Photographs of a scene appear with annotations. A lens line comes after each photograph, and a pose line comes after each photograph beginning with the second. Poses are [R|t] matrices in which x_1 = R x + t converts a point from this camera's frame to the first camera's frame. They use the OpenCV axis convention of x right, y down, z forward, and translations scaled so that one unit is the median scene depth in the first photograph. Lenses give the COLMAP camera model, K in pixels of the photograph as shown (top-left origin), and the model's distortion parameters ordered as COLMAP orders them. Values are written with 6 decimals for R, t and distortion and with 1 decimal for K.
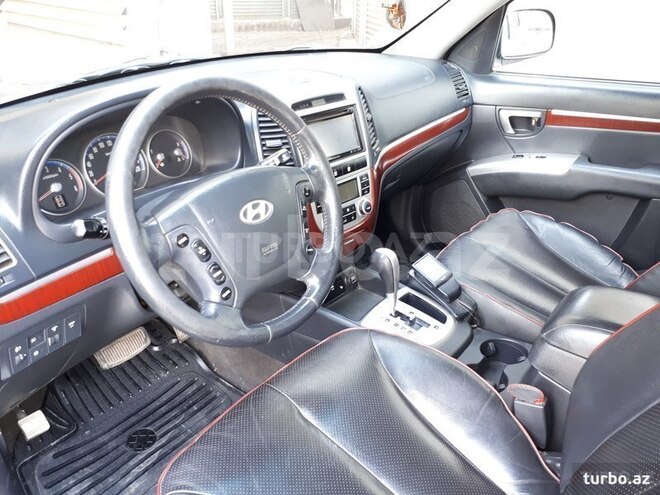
lens RADIAL K [[537.1, 0, 329.0], [0, 537.1, 250.5], [0, 0, 1]] dist [0.023350, -0.015898]
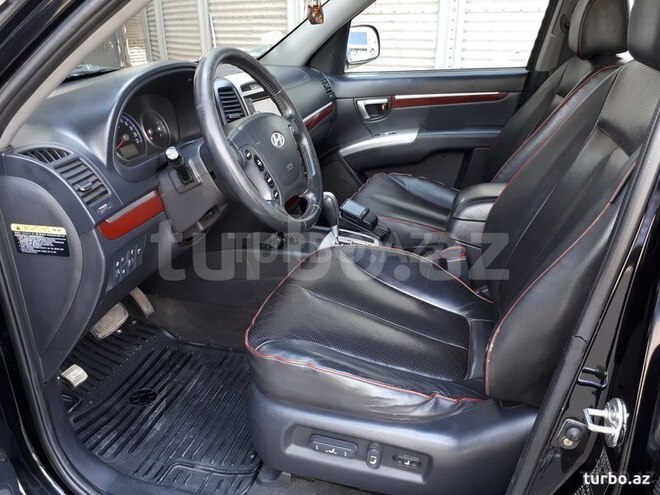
lens RADIAL K [[537.1, 0, 332.8], [0, 537.1, 252.4], [0, 0, 1]] dist [0.023350, -0.015898]
pose [[0.922923, -0.168345, 0.346226, -0.318566], [0.193609, 0.980285, -0.039455, 0.176643], [-0.332758, 0.103446, 0.937321, -0.198218]]
